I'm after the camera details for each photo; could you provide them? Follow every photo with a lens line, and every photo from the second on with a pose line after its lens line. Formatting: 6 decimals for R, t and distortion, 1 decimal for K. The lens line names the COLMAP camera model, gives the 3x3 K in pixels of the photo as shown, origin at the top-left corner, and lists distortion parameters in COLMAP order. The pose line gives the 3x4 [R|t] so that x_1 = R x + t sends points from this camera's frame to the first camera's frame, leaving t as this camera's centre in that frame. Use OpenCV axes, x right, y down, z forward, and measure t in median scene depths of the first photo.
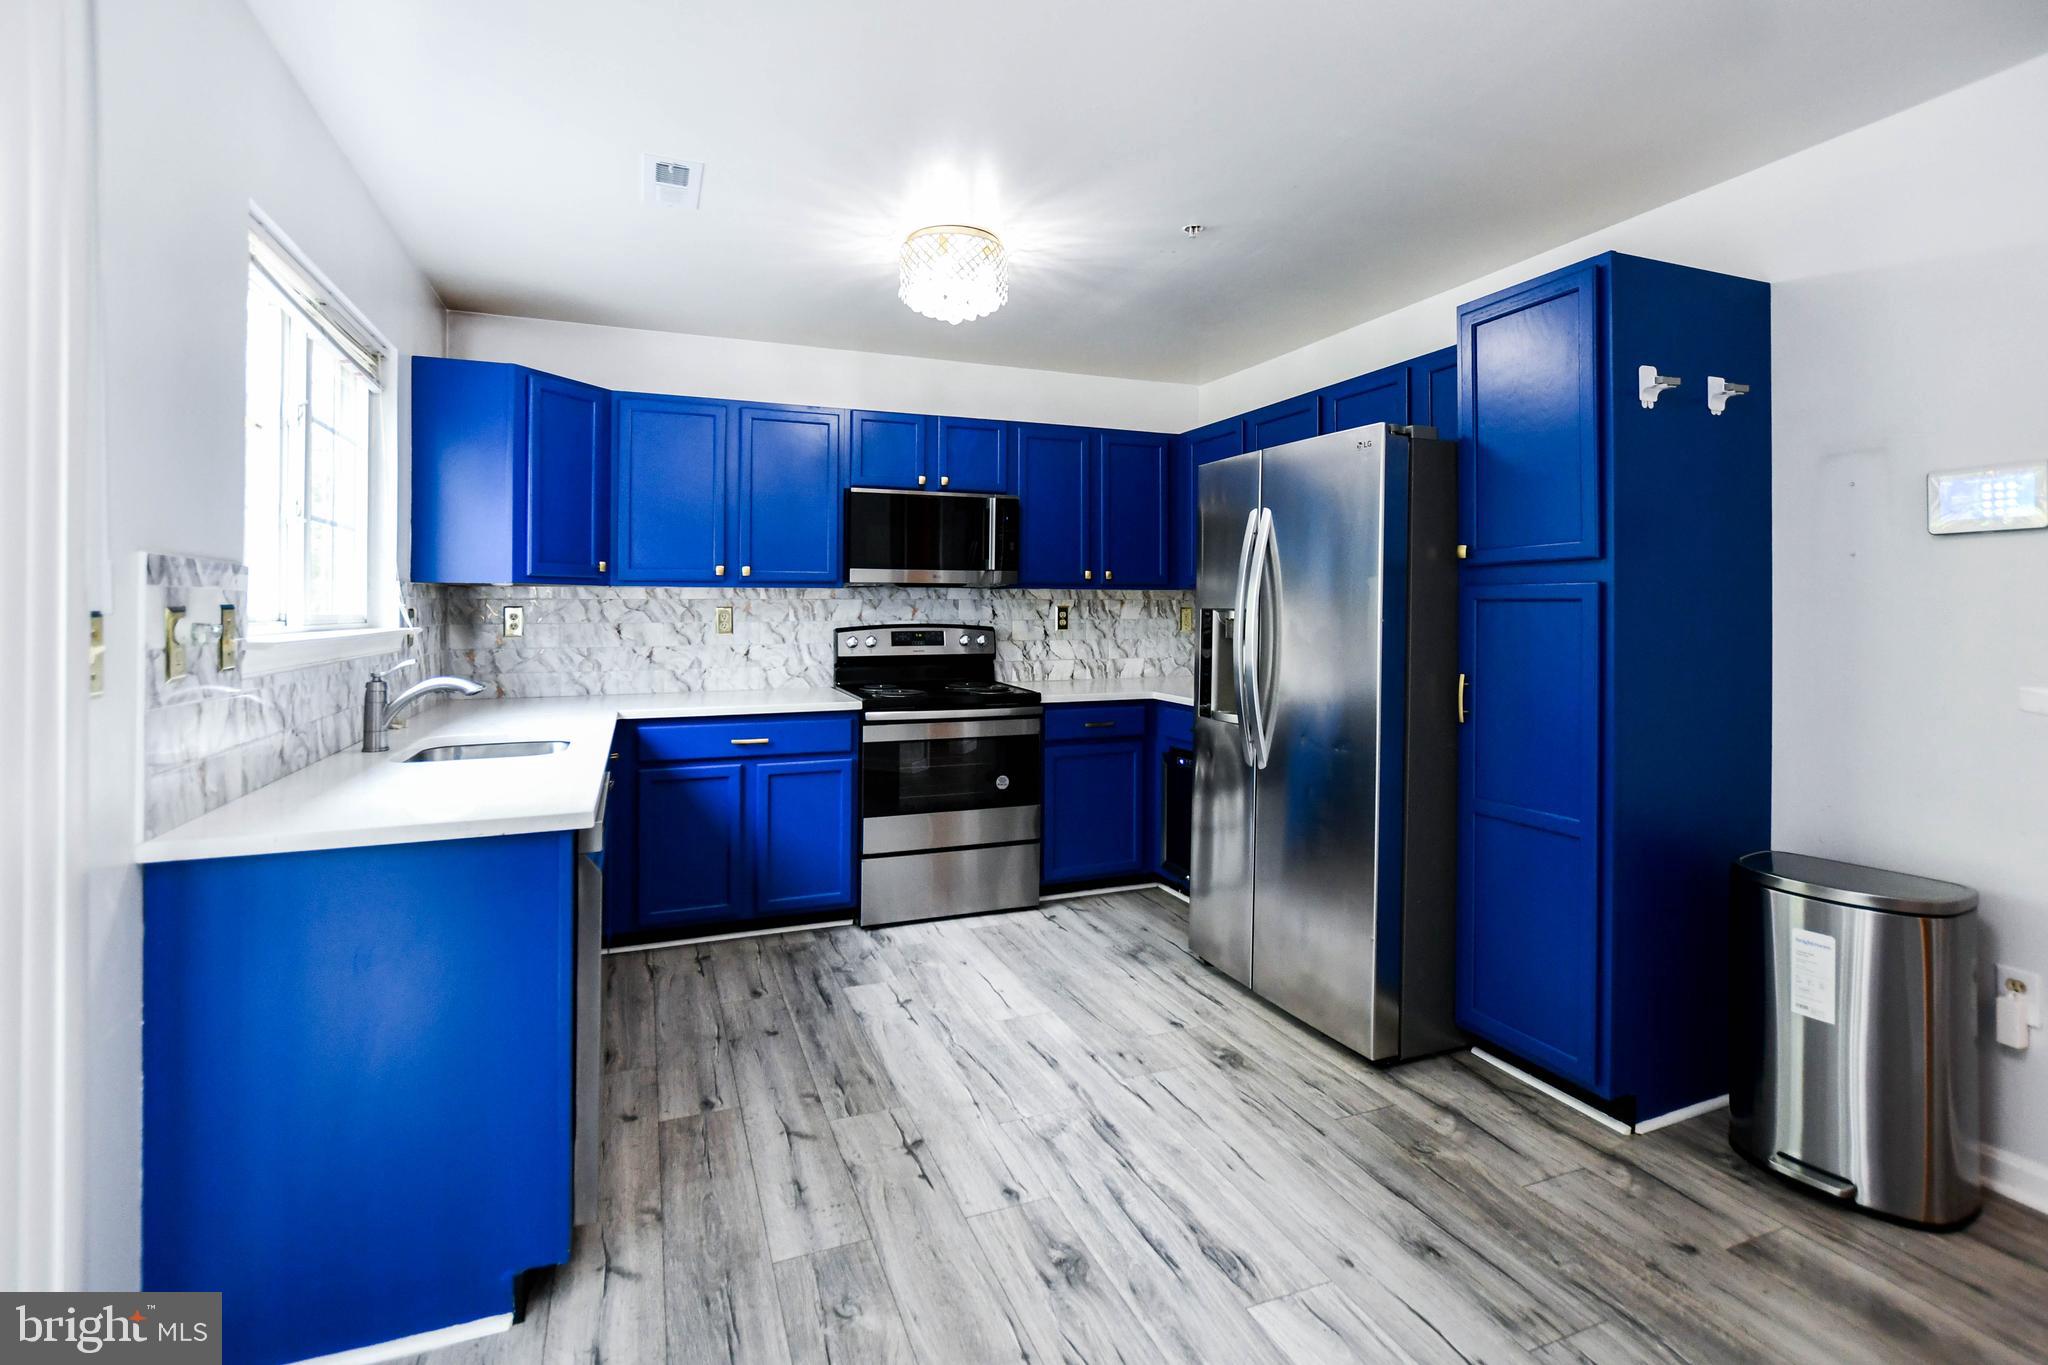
lens RADIAL K [[925.9, 0, 988.2], [0, 925.9, 604.6], [0, 0, 1]] dist [-0.002877, 0.000043]
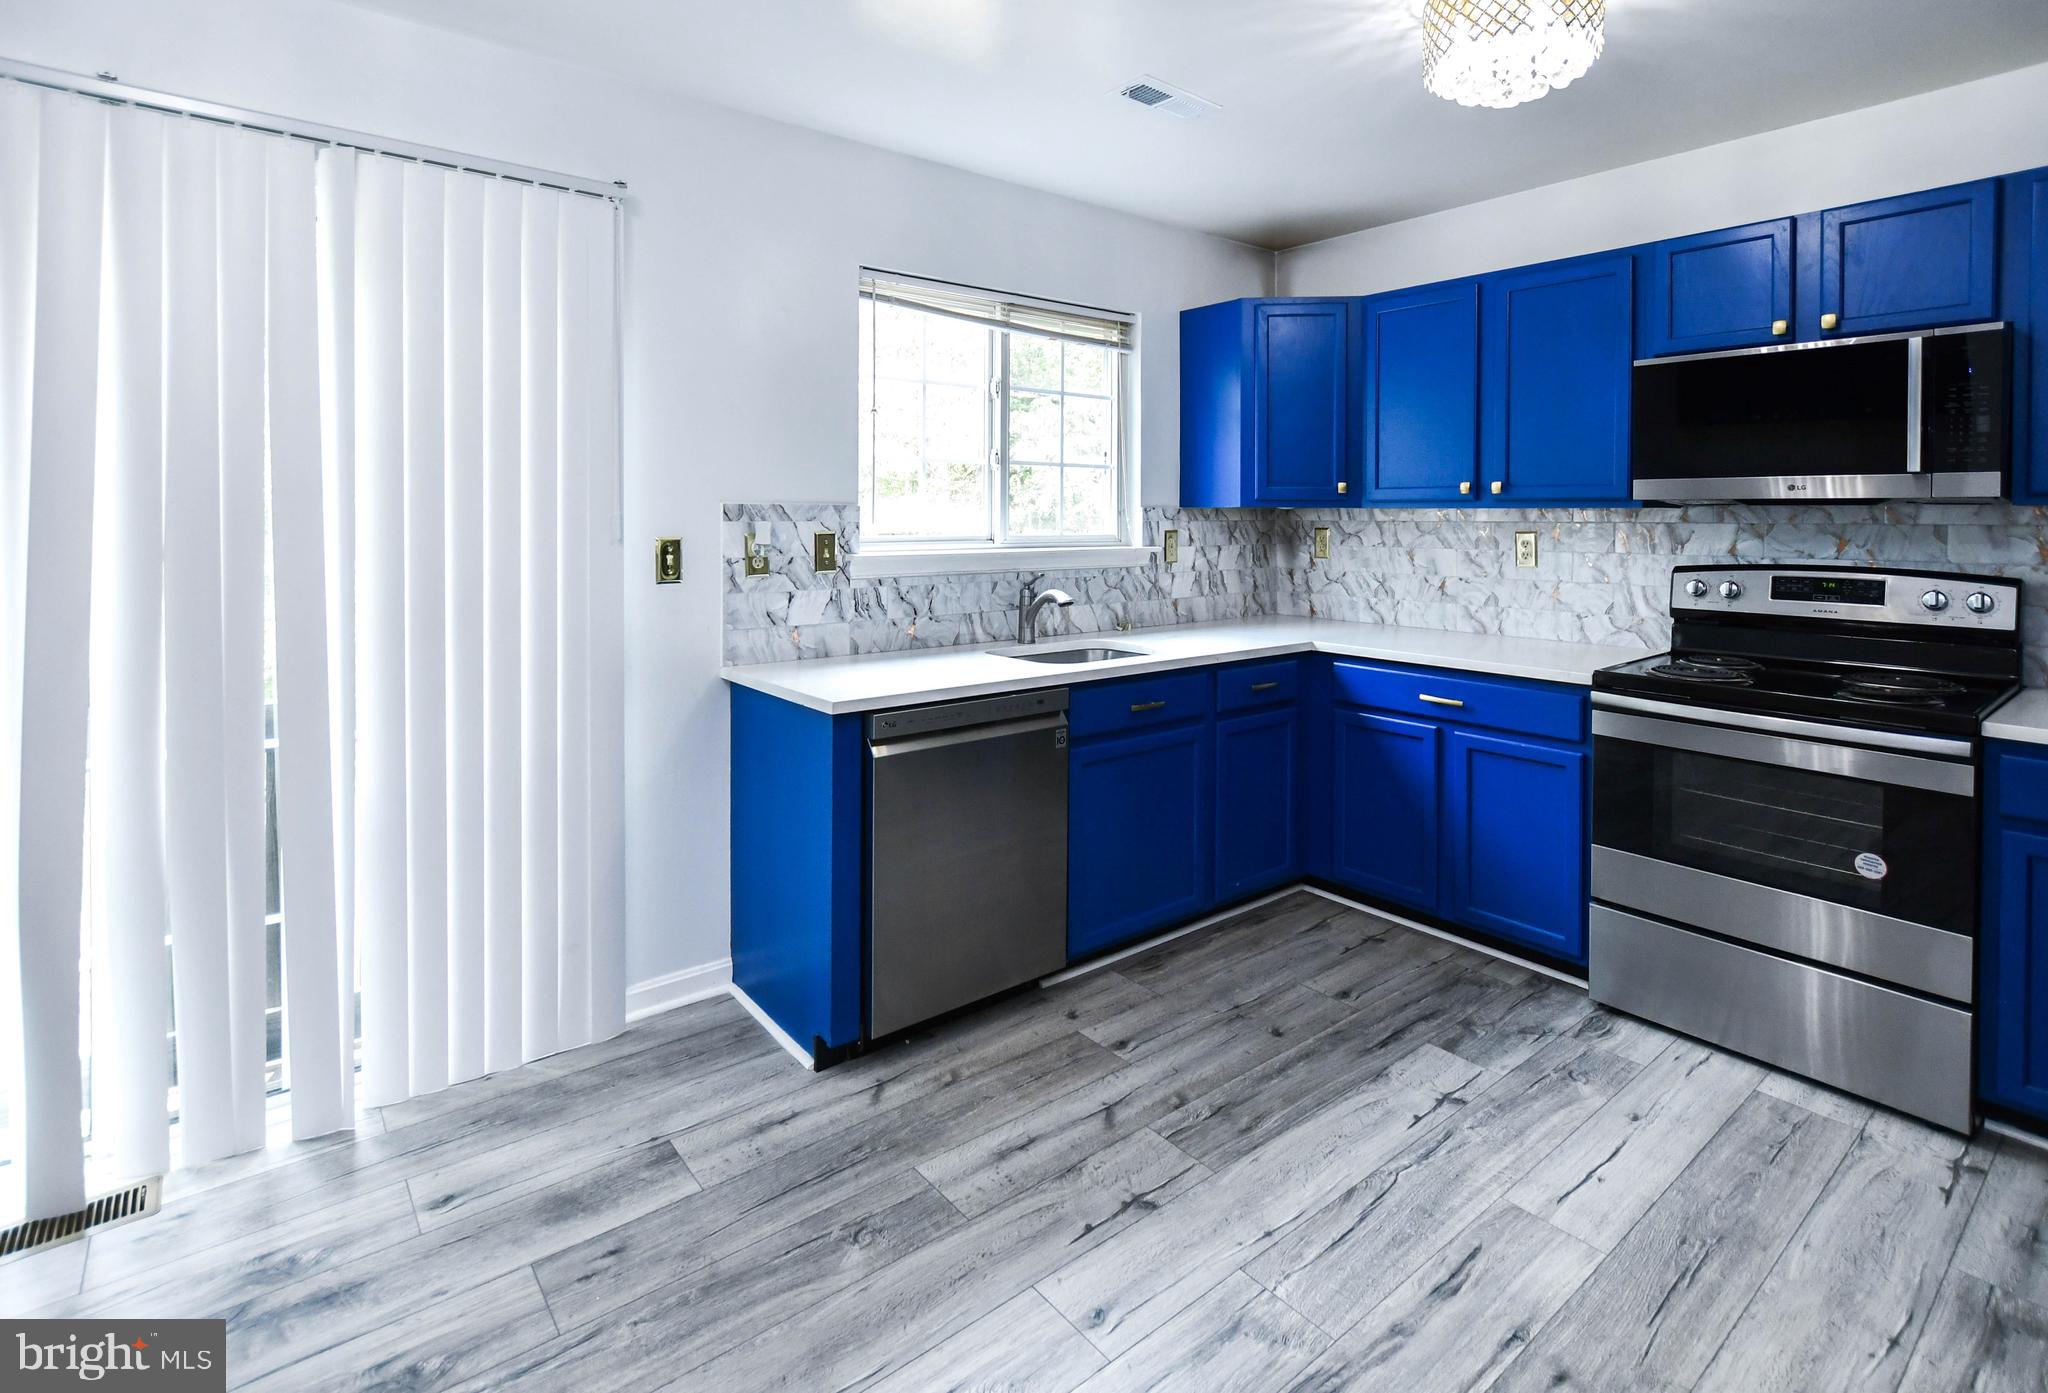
lens RADIAL K [[983.6, 0, 1054.6], [0, 983.6, 525.5], [0, 0, 1]] dist [-0.006741, 0.000523]
pose [[0.327581, 0.012290, -0.944743, 0.413627], [-0.001299, 0.999920, 0.012557, -0.014182], [0.944822, -0.002886, 0.327571, 0.379156]]
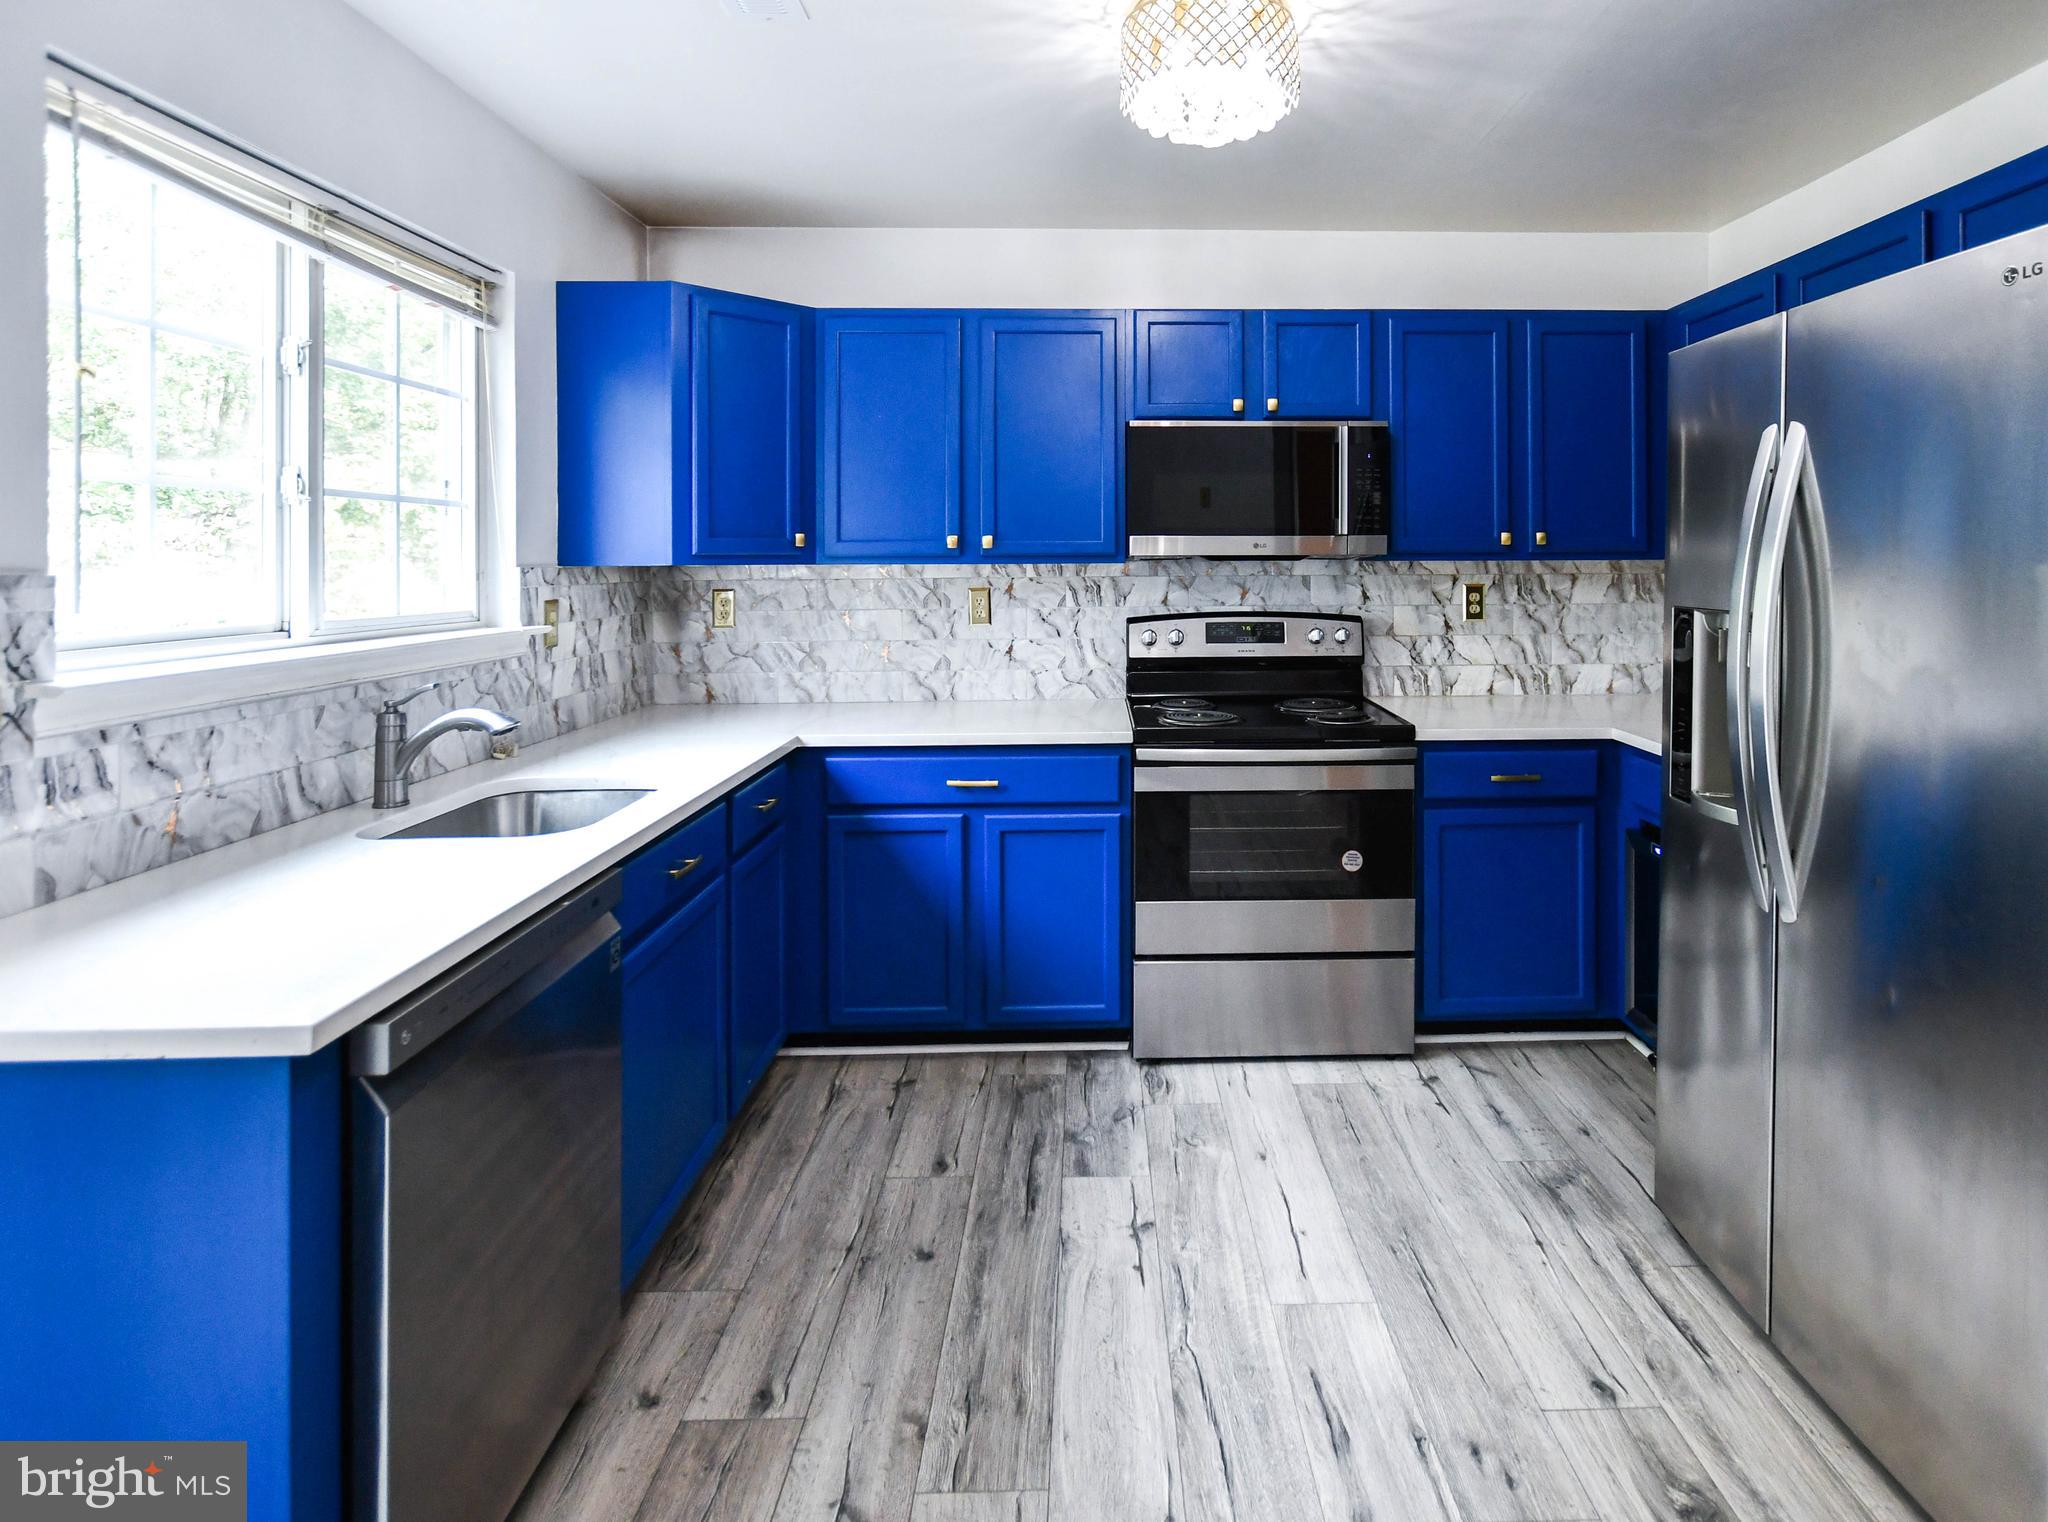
lens RADIAL K [[1058.8, 0, 1109.8], [0, 1058.8, 559.0], [0, 0, 1]] dist [-0.004714, 0.001735]
pose [[0.944698, -0.004841, -0.327905, 0.104115], [0.005699, 0.999982, 0.001657, -0.024282], [0.327891, -0.003434, 0.944709, 0.250195]]
